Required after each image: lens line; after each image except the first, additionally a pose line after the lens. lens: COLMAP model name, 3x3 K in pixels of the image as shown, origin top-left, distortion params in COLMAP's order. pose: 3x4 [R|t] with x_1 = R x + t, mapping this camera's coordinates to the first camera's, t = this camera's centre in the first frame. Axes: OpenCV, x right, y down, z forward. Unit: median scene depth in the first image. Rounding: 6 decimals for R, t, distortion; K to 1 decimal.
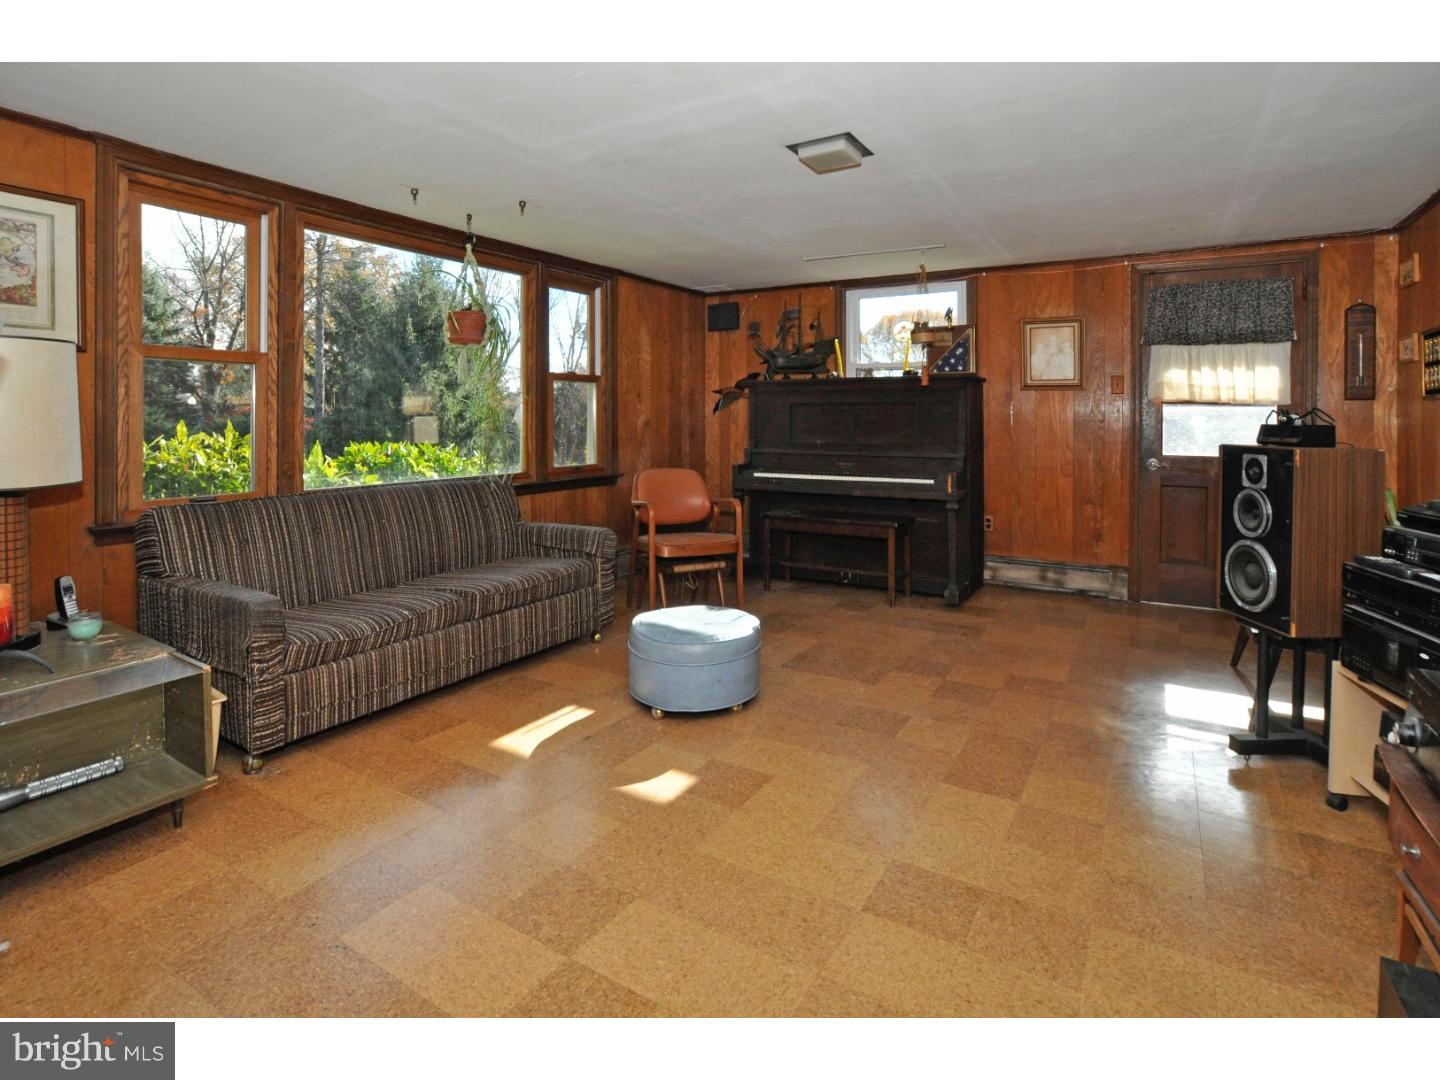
lens RADIAL K [[729.3, 0, 751.2], [0, 729.3, 540.3], [0, 0, 1]] dist [0.001814, 0.001290]
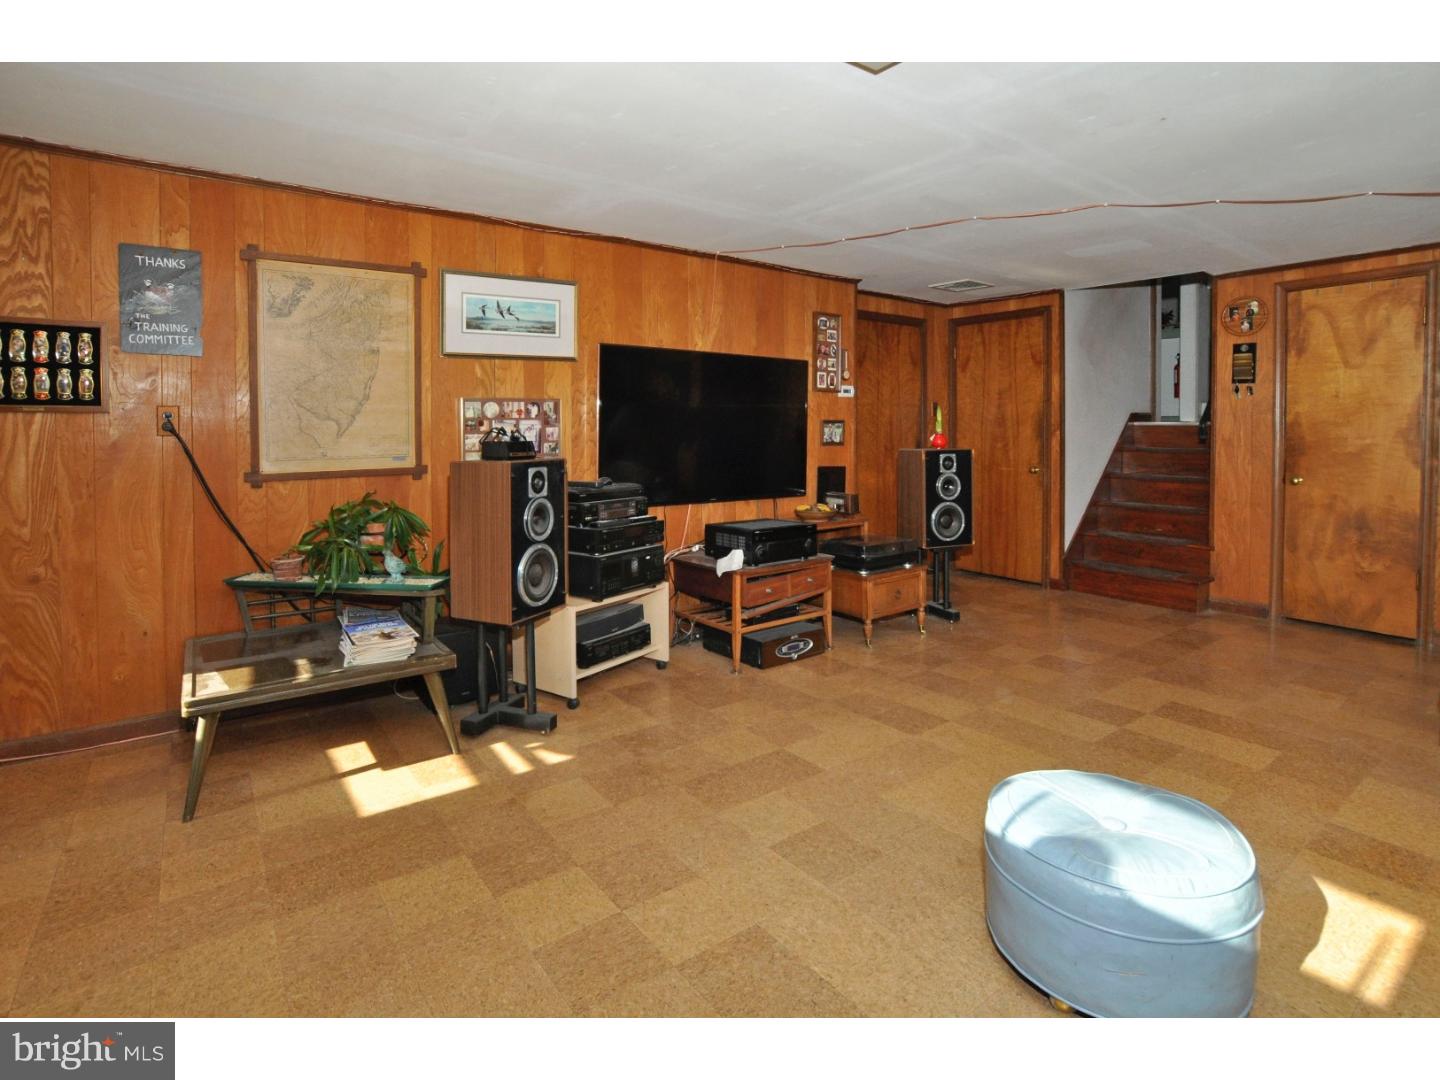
lens RADIAL K [[729.3, 0, 751.2], [0, 729.3, 540.3], [0, 0, 1]] dist [0.001814, 0.001290]
pose [[-0.930653, -0.063258, 0.360394, -0.006199], [0.047505, 0.955717, 0.290427, -0.334007], [-0.362807, 0.287407, -0.886436, 2.003912]]
